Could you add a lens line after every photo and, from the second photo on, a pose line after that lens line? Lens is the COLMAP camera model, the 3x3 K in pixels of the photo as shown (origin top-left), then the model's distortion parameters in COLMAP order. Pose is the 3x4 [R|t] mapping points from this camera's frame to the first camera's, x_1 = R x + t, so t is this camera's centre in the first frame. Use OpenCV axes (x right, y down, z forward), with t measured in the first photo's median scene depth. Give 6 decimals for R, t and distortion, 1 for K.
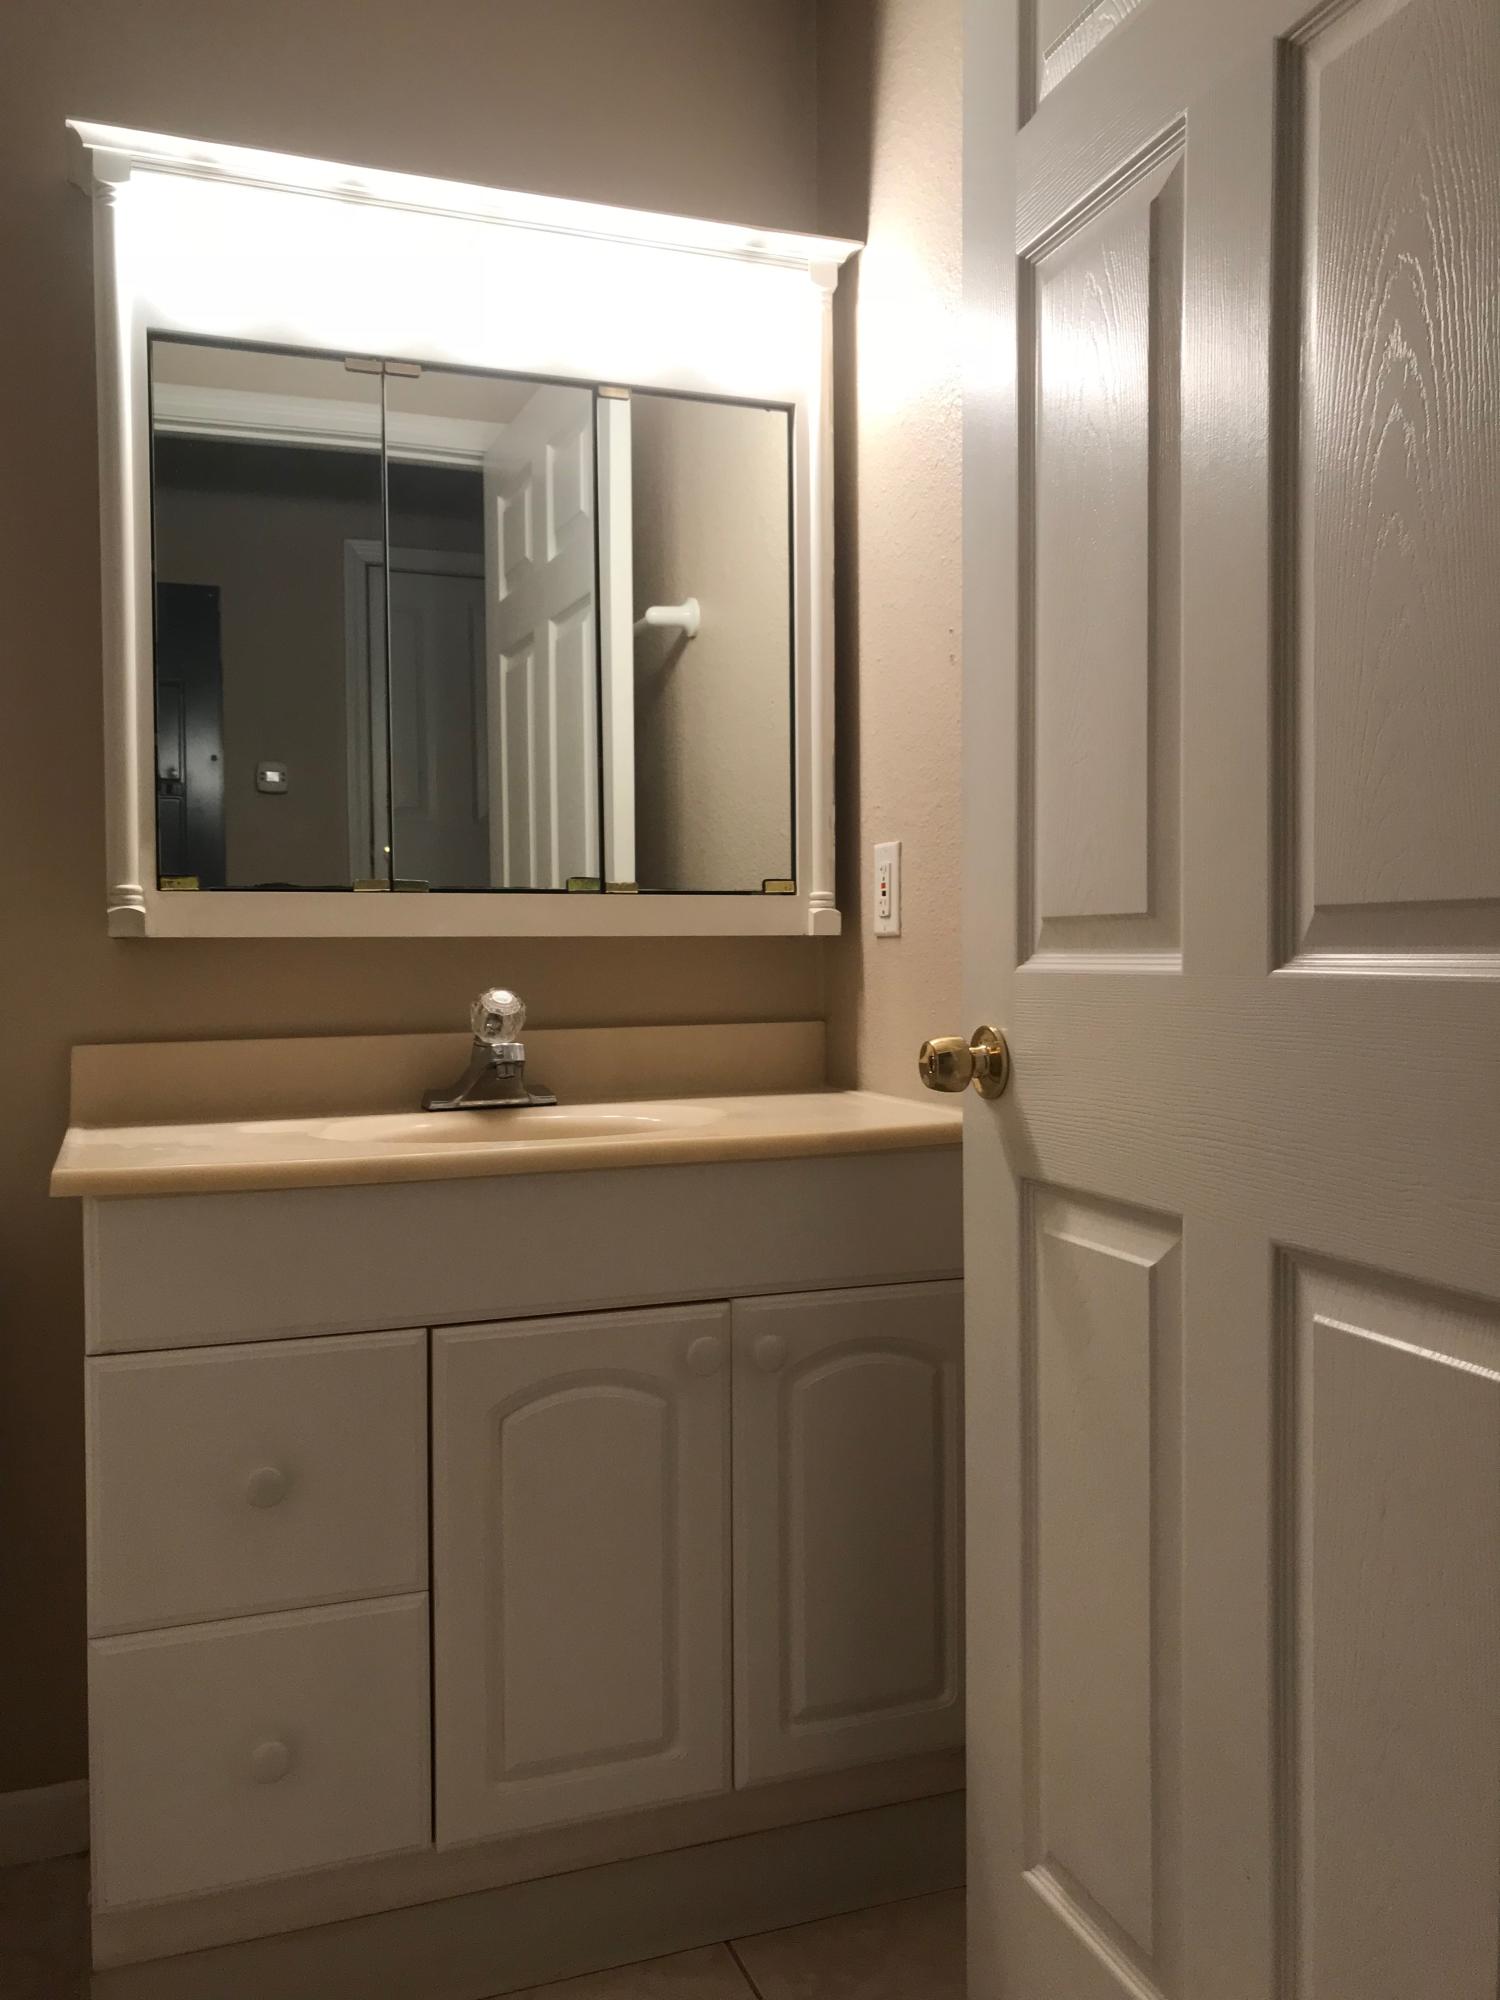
lens RADIAL K [[1641.3, 0, 750.0], [0, 1641.3, 1000.0], [0, 0, 1]] dist [0.005550, -0.010151]
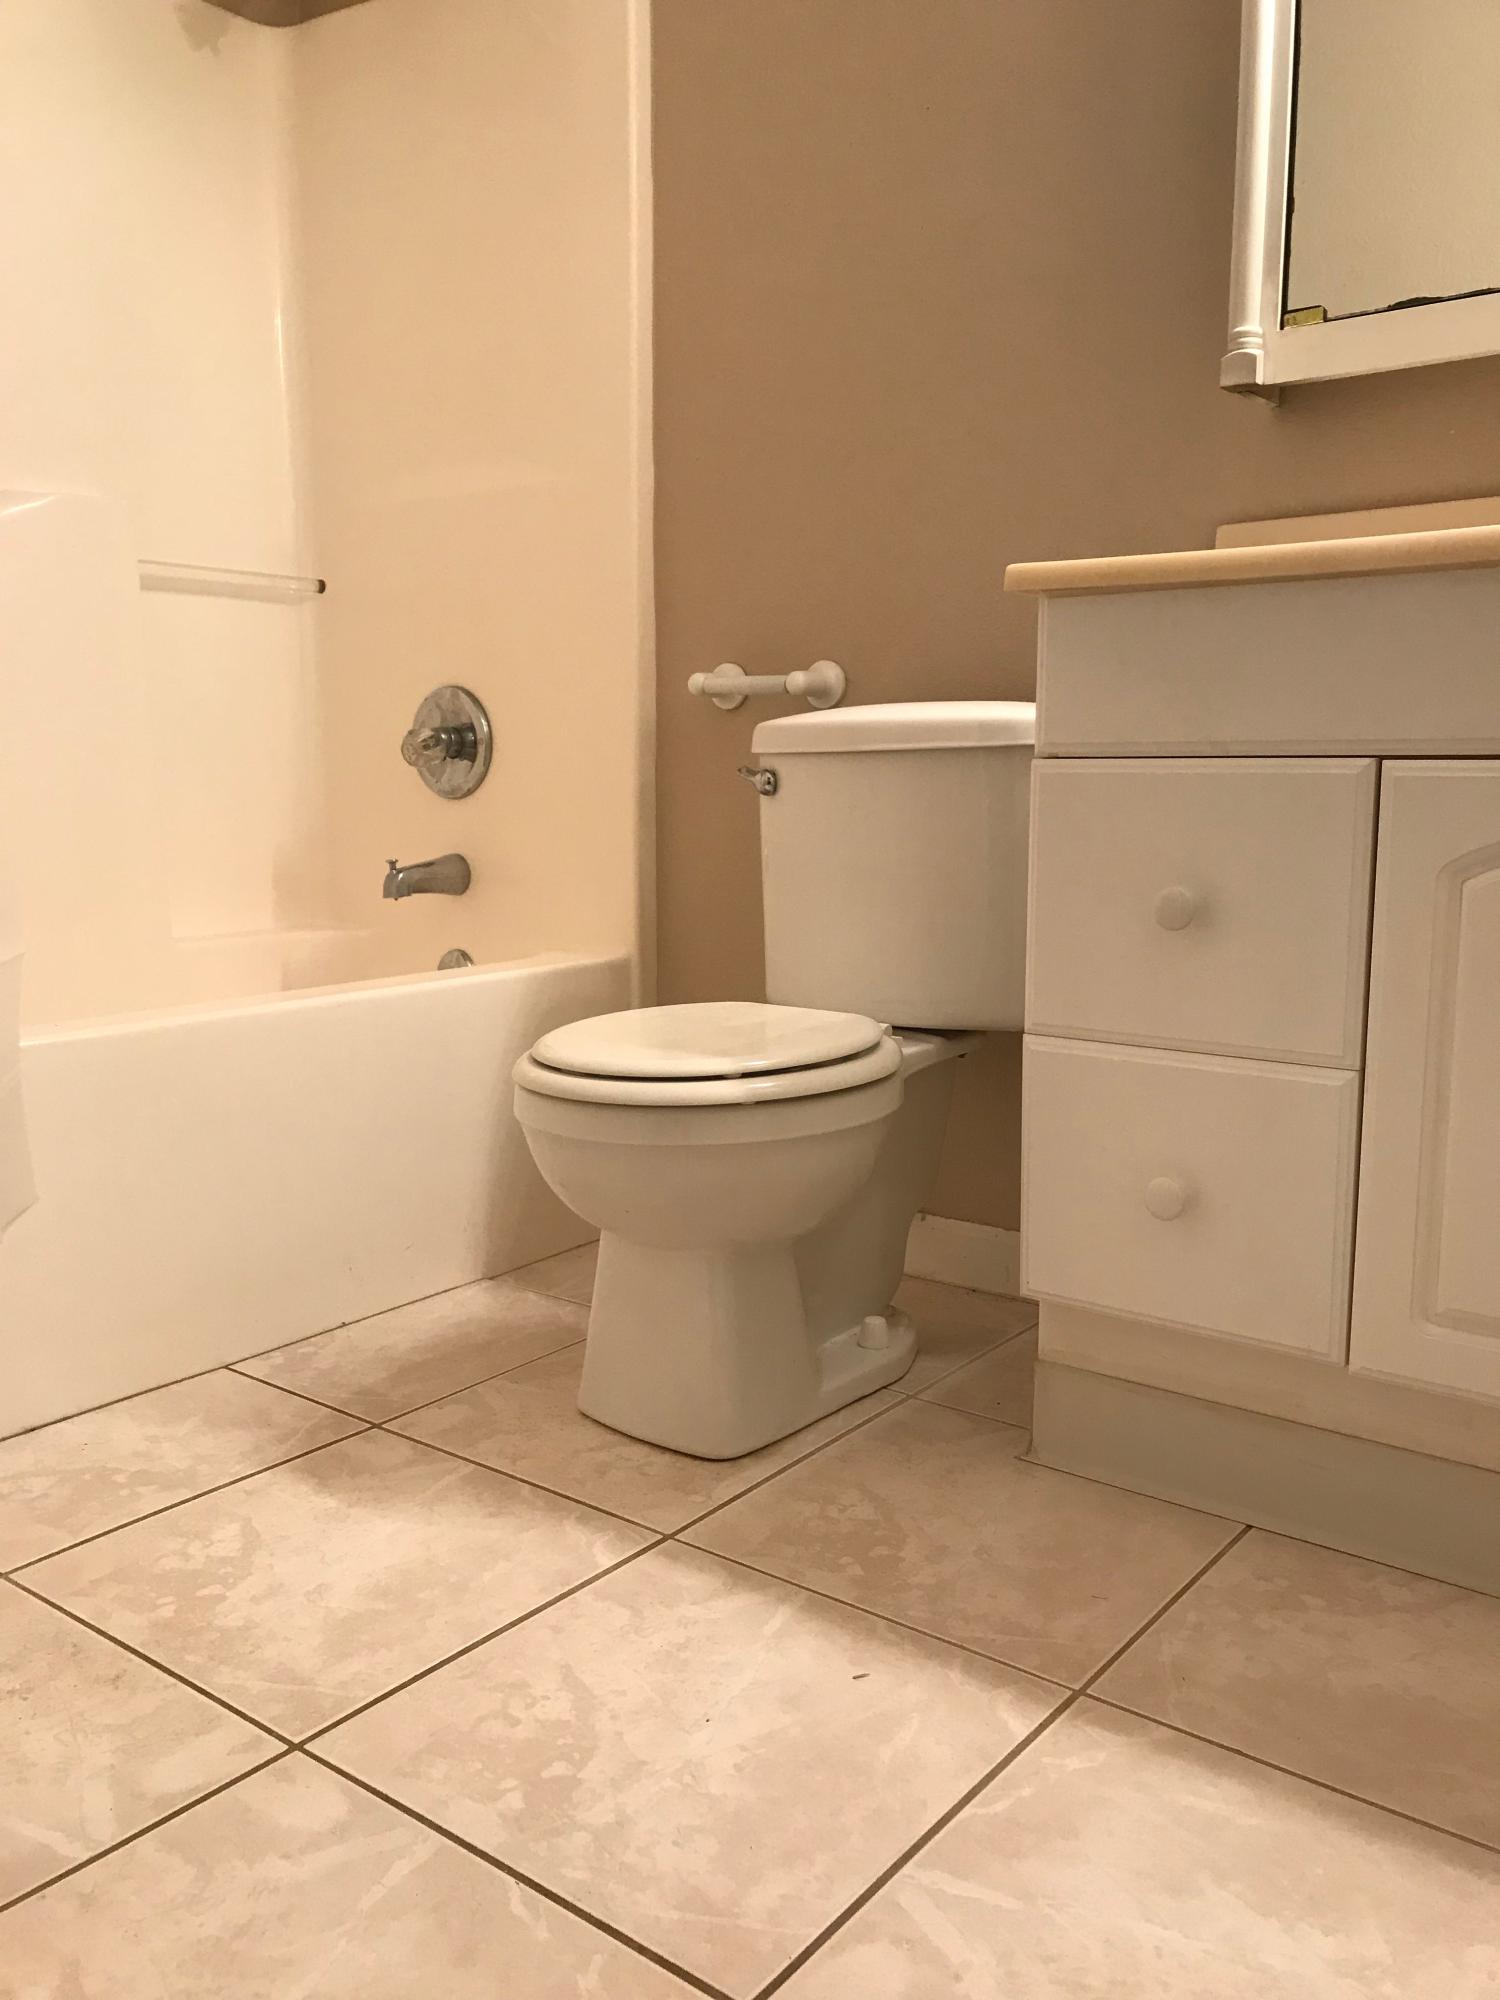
lens RADIAL K [[1635.9, 0, 750.0], [0, 1635.9, 1000.0], [0, 0, 1]] dist [0.018143, -0.005973]
pose [[0.516376, 0.126640, -0.846946, 0.354755], [-0.027545, 0.990950, 0.131378, 0.218044], [0.855919, -0.044511, 0.515191, 0.291243]]
